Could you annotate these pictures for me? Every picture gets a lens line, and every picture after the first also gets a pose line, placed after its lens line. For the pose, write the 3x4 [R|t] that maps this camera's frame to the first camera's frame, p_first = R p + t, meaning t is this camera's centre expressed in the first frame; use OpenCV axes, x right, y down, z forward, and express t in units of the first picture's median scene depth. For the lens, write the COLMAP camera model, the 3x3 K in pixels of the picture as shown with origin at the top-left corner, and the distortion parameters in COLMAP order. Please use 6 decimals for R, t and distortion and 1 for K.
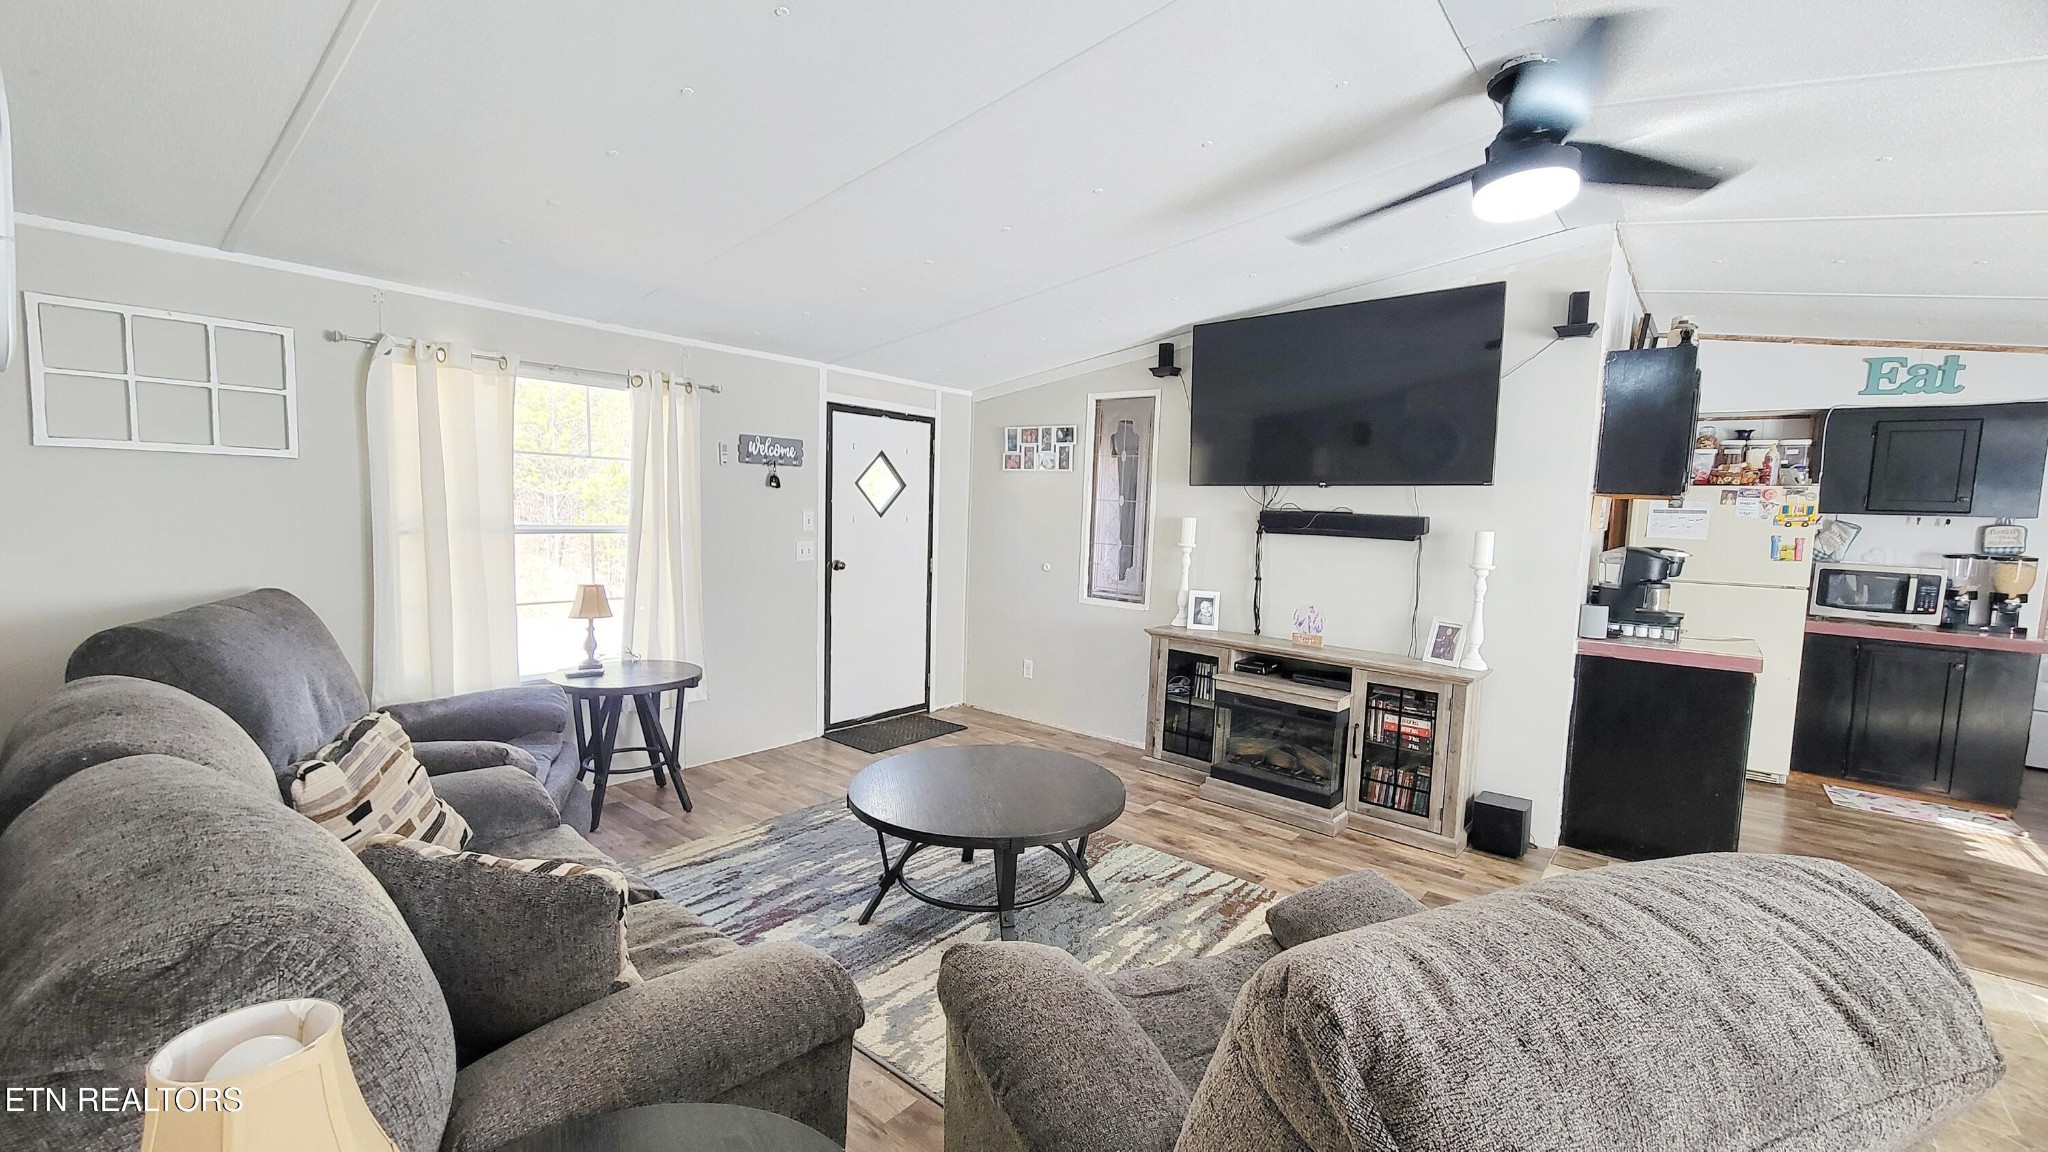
lens RADIAL K [[834.6, 0, 1042.8], [0, 834.6, 581.7], [0, 0, 1]] dist [0.000111, -0.000072]
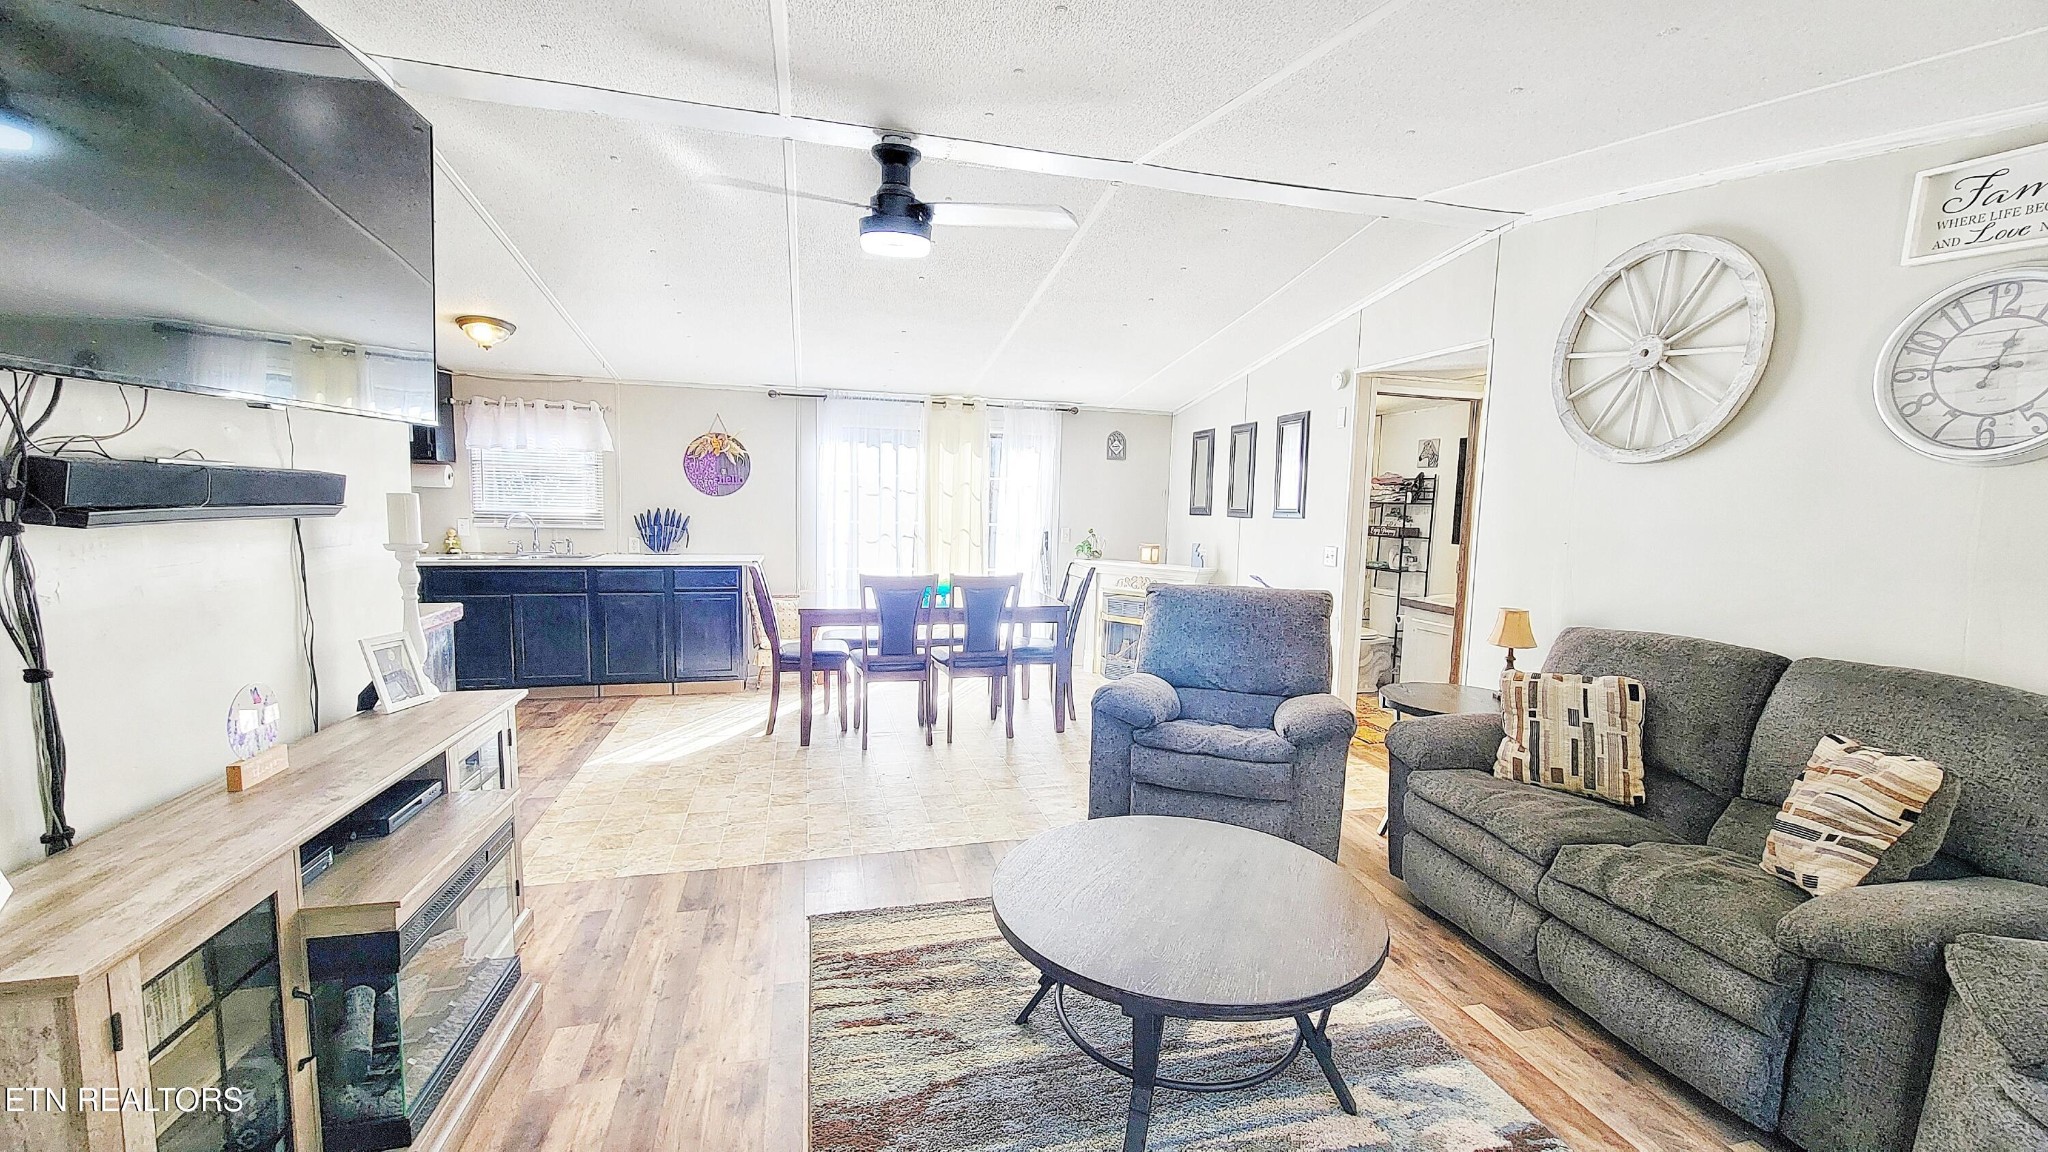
lens RADIAL K [[834.6, 0, 1042.1], [0, 834.6, 576.6], [0, 0, 1]] dist [0.000111, -0.000072]
pose [[-0.806726, -0.113436, 0.579936, -0.230922], [-0.001057, 0.981678, 0.190547, -0.104509], [-0.590925, 0.153106, -0.792065, 1.051336]]
